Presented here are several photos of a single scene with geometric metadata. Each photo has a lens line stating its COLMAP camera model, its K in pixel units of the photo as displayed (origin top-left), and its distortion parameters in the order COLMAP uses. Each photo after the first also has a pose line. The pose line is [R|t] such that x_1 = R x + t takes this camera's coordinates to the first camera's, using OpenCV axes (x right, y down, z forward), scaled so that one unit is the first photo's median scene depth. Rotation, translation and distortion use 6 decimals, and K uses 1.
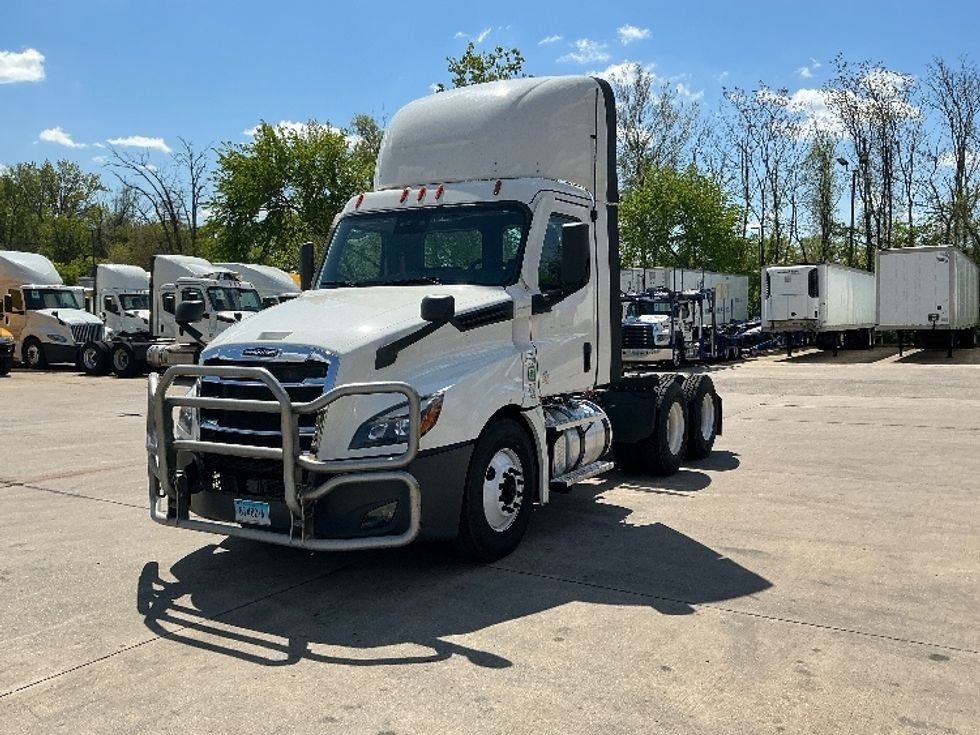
lens RADIAL K [[816.4, 0, 494.4], [0, 816.4, 360.1], [0, 0, 1]] dist [0.090075, -0.167704]
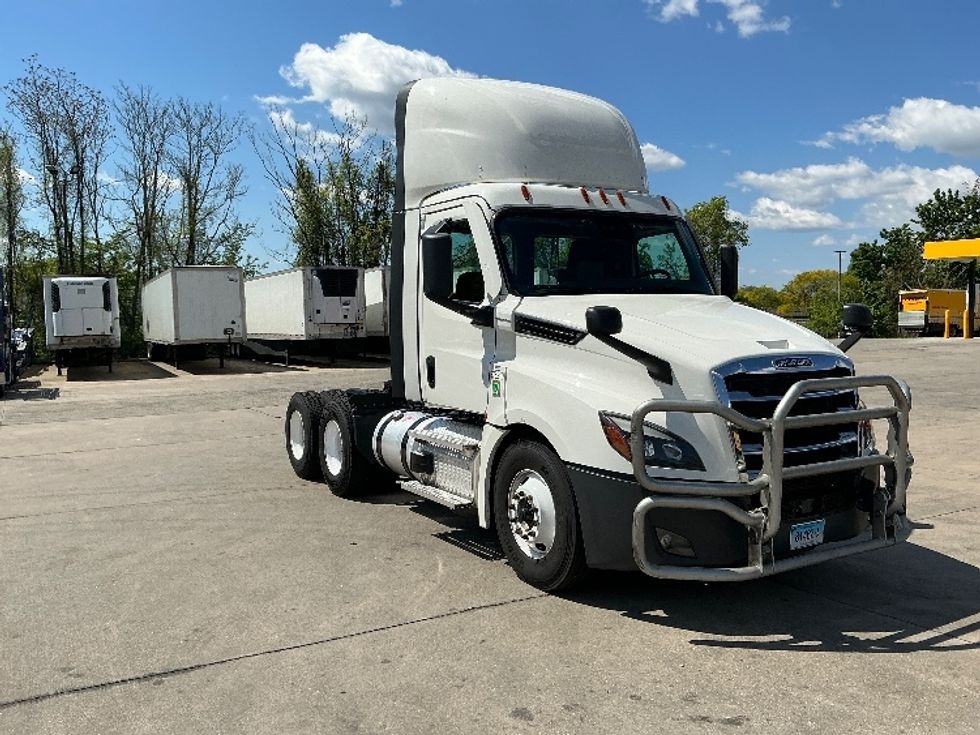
lens RADIAL K [[816.4, 0, 486.5], [0, 816.4, 362.2], [0, 0, 1]] dist [0.090075, -0.167704]
pose [[0.500767, -0.040857, 0.864617, -1.298083], [0.055654, 0.998338, 0.014942, -0.044353], [-0.863791, 0.040637, 0.502209, 0.851257]]
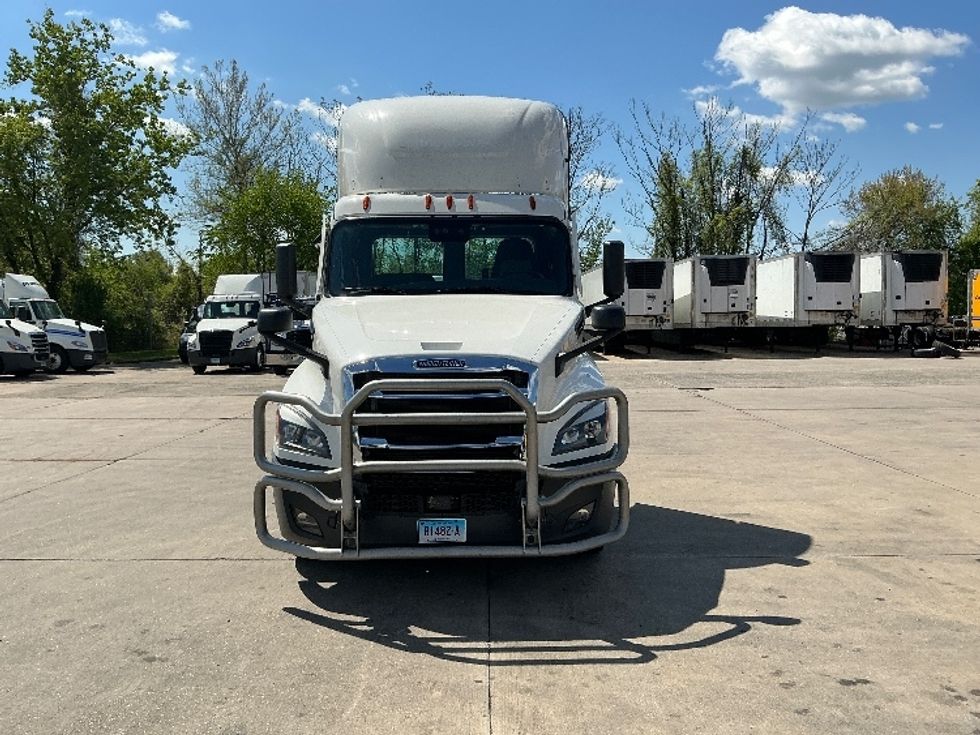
lens RADIAL K [[816.4, 0, 491.4], [0, 816.4, 359.3], [0, 0, 1]] dist [0.090075, -0.167704]
pose [[0.859362, -0.025068, 0.510752, -0.738346], [0.027927, 0.999608, 0.002071, -0.014836], [-0.510604, 0.012484, 0.859725, 0.154621]]
